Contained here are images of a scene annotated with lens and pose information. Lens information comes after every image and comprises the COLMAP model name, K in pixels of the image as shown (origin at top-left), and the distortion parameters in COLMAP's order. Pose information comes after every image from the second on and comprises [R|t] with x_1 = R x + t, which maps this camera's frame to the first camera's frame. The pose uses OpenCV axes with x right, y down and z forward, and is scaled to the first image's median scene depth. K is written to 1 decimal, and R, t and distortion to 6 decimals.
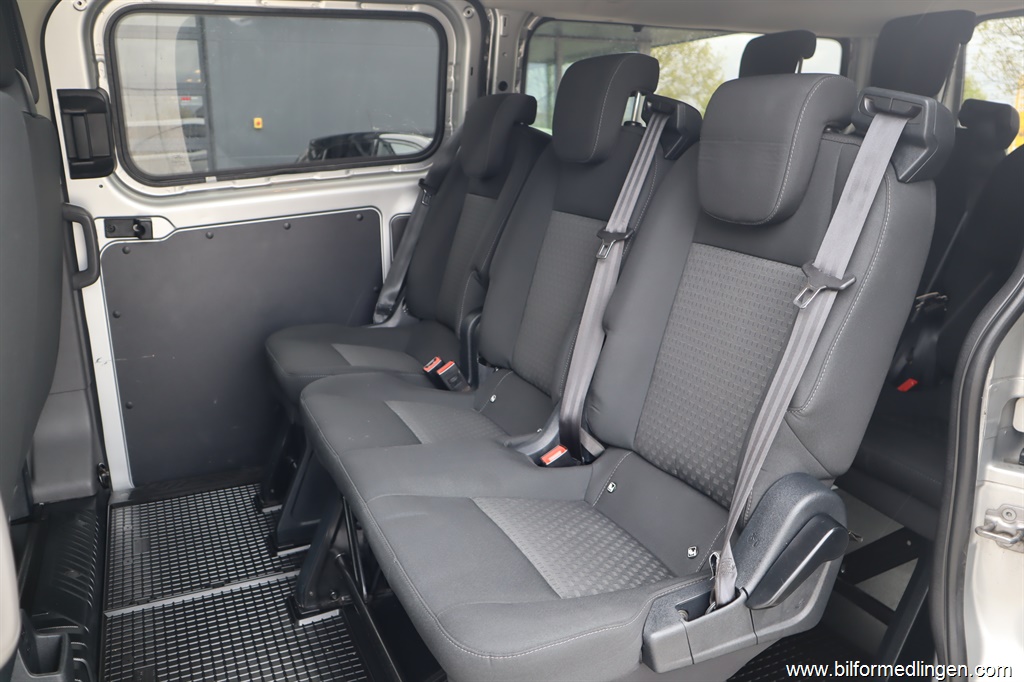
lens RADIAL K [[842.0, 0, 512.0], [0, 842.0, 341.0], [0, 0, 1]] dist [-0.073474, 0.087014]
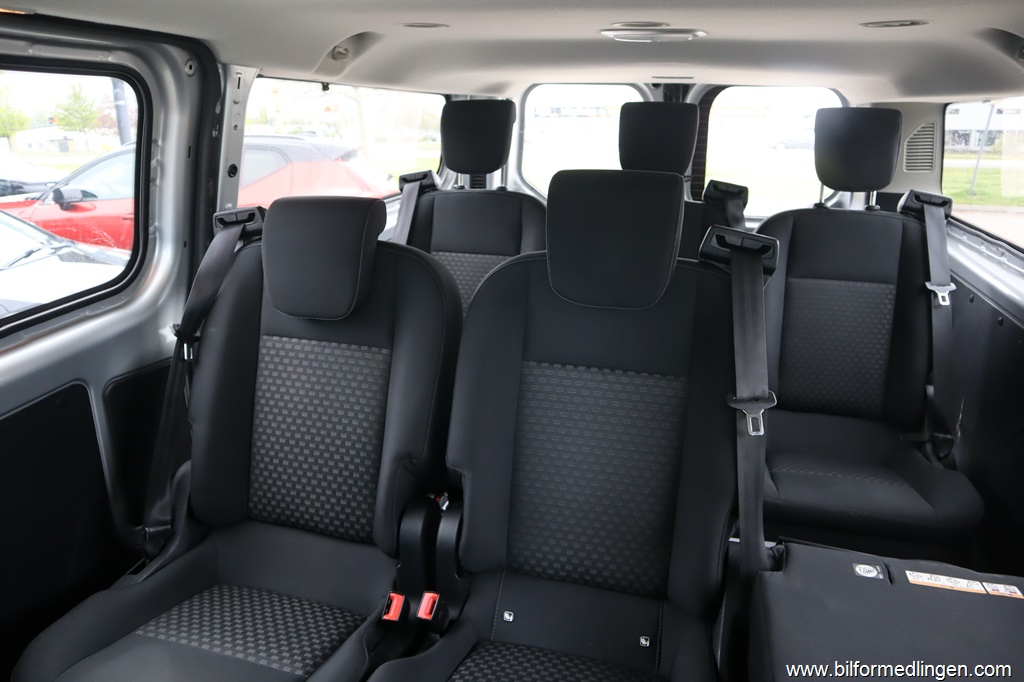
lens RADIAL K [[694.3, 0, 510.9], [0, 694.3, 359.7], [0, 0, 1]] dist [-0.113727, 0.066572]
pose [[0.639089, -0.245607, 0.728864, -0.337160], [0.183590, 0.968964, 0.165538, -0.208988], [-0.746901, 0.028019, 0.664345, 0.460124]]
